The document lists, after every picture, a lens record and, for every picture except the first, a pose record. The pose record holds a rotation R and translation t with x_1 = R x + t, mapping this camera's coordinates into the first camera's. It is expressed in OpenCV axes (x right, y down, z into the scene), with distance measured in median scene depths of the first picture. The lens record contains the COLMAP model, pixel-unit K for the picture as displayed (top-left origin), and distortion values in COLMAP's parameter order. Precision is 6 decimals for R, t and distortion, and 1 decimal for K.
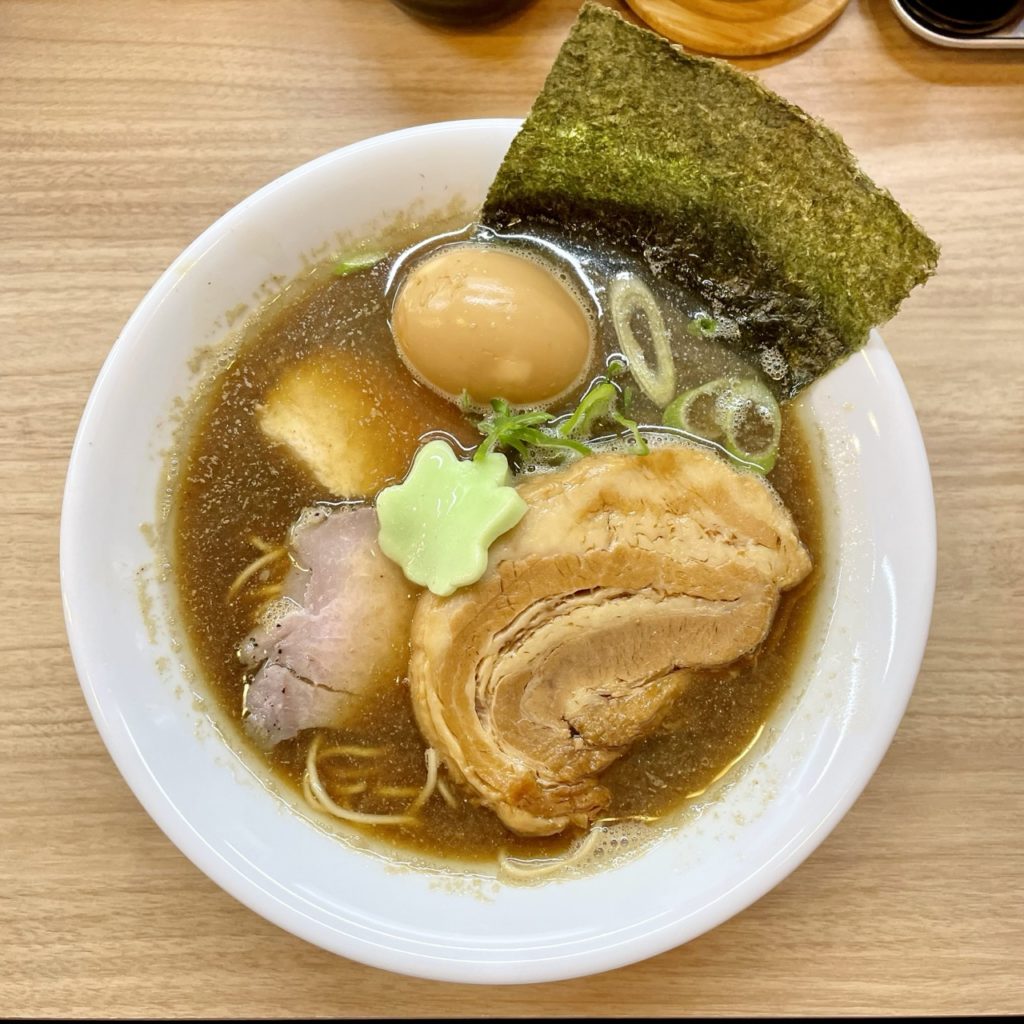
lens RADIAL K [[1099.8, 0, 512.0], [0, 1099.8, 512.0], [0, 0, 1]] dist [0.027853, 0.019649]
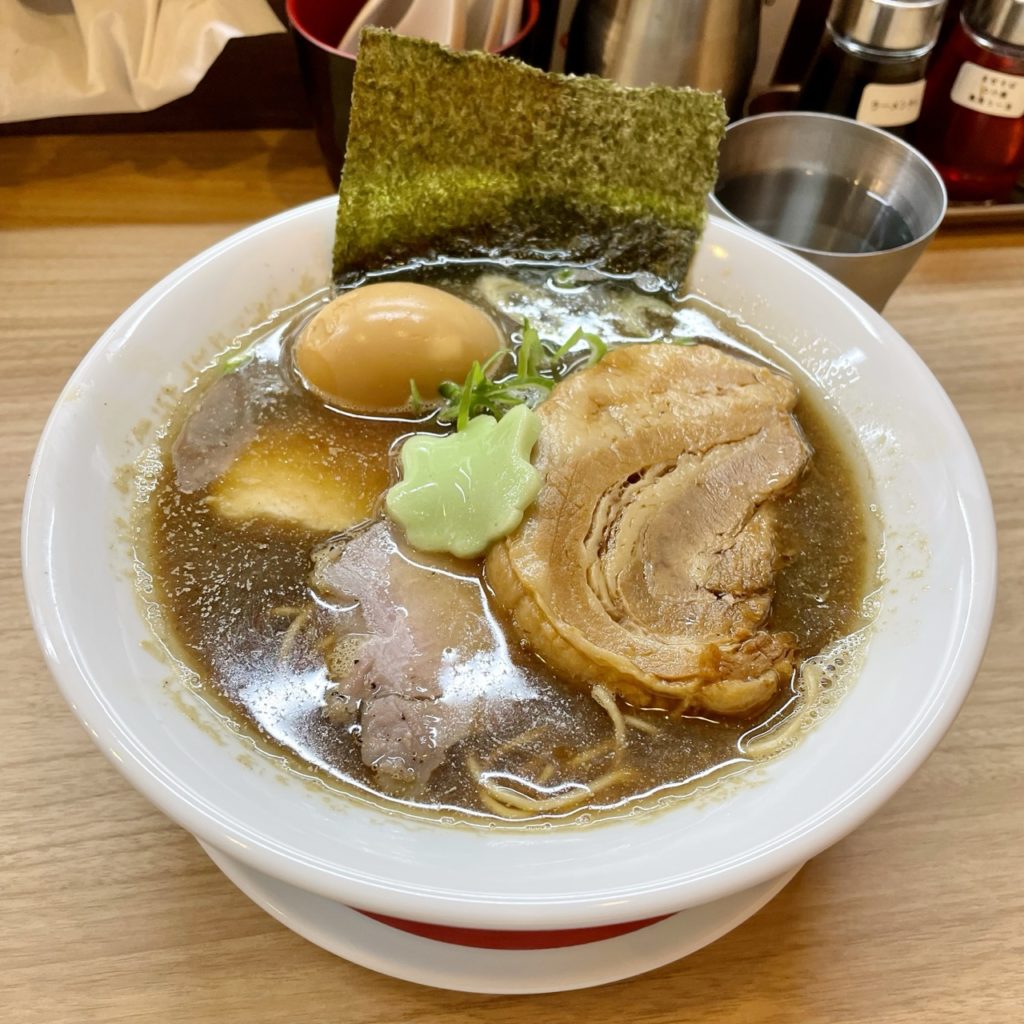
lens RADIAL K [[1099.8, 0, 512.0], [0, 1099.8, 512.0], [0, 0, 1]] dist [0.027853, 0.019649]
pose [[0.837351, -0.383169, 0.389904, -0.397730], [0.526372, 0.757660, -0.385855, 0.401385], [-0.147567, 0.528330, 0.836117, 0.249006]]
